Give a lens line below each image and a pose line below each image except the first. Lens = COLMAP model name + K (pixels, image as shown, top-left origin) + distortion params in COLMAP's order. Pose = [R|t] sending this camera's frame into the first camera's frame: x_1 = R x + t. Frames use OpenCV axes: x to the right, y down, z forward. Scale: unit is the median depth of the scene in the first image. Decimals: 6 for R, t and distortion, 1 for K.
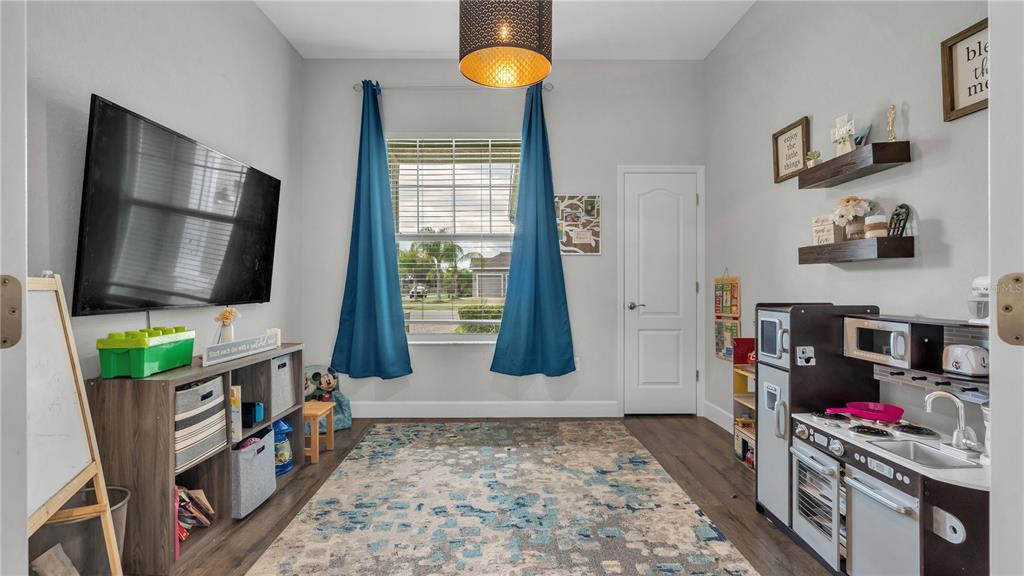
lens RADIAL K [[468.2, 0, 507.6], [0, 468.2, 284.5], [0, 0, 1]] dist [-0.001860, -0.000341]
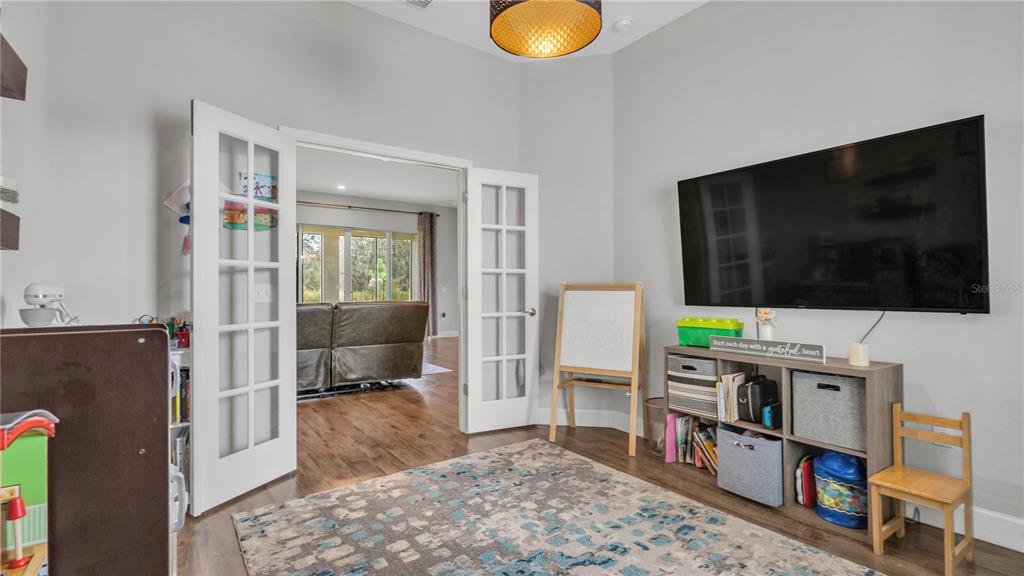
lens RADIAL K [[468.2, 0, 507.6], [0, 468.2, 284.5], [0, 0, 1]] dist [-0.001860, -0.000341]
pose [[-0.820140, -0.000306, -0.572163, 0.550850], [0.005731, 0.999945, -0.008750, 0.000349], [0.572135, -0.010455, -0.820093, 1.704731]]
